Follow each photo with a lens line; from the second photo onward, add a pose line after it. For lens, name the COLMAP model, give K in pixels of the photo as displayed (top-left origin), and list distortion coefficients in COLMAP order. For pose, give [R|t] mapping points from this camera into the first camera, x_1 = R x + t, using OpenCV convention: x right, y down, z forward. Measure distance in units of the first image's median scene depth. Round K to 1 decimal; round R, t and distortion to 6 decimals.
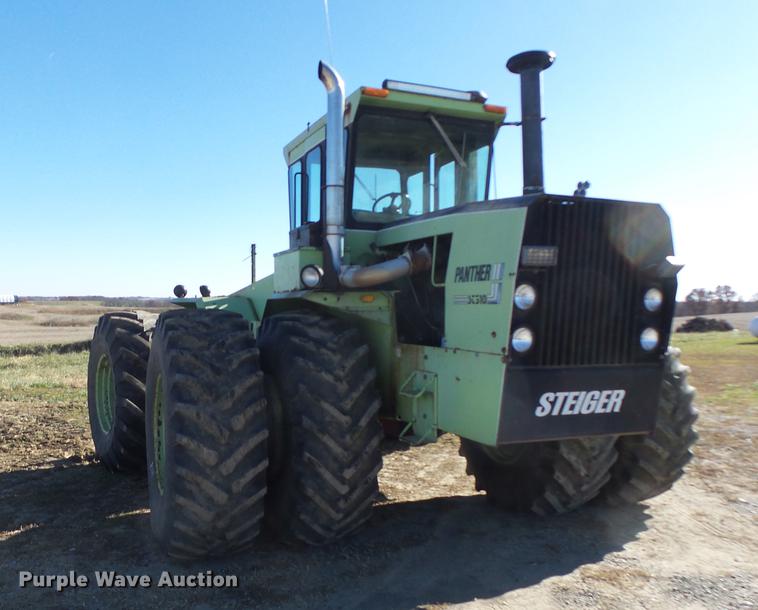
lens RADIAL K [[698.8, 0, 352.2], [0, 698.8, 317.4], [0, 0, 1]] dist [0.002933, -0.008246]
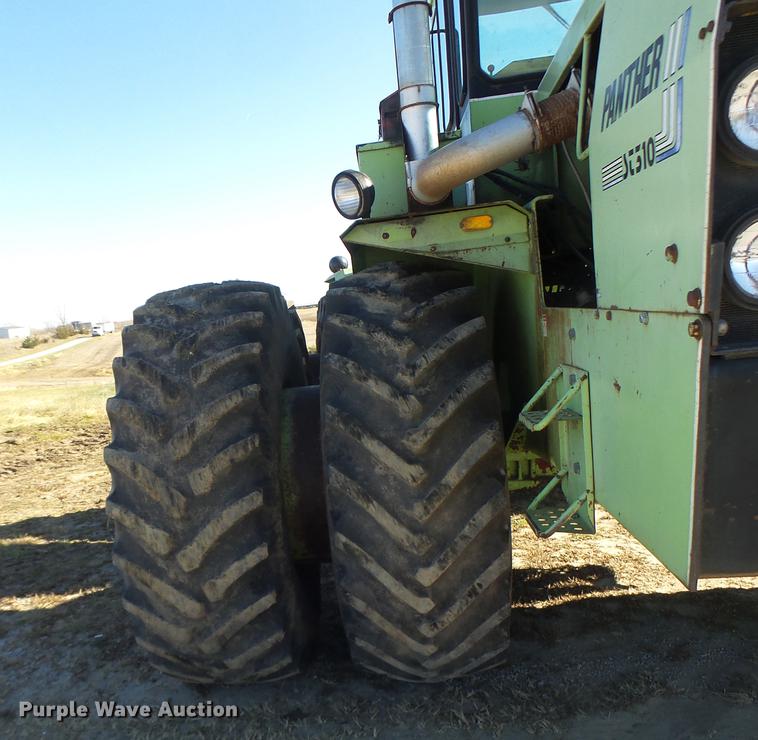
lens RADIAL K [[760.7, 0, 263.4], [0, 760.7, 416.8], [0, 0, 1]] dist [-0.011731, -0.000096]
pose [[0.851381, -0.026684, -0.523868, 0.181734], [0.103698, 0.987557, 0.118225, 0.031297], [0.514196, -0.154978, 0.843555, 0.484380]]
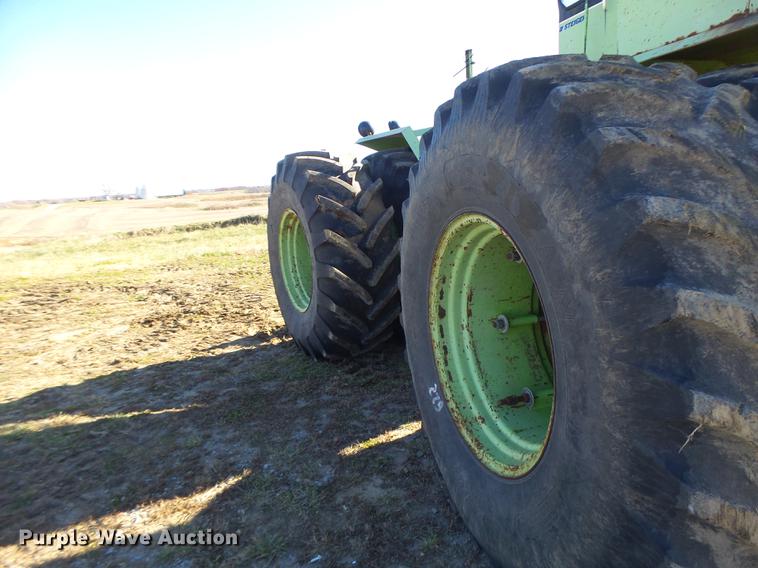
lens RADIAL K [[517.4, 0, 383.7], [0, 517.4, 285.4], [0, 0, 1]] dist [-0.011819, 0.000336]
pose [[0.994380, -0.046284, -0.095220, -0.322993], [0.062391, 0.982798, 0.173827, 0.067629], [0.085536, -0.178791, 0.980162, 0.703120]]
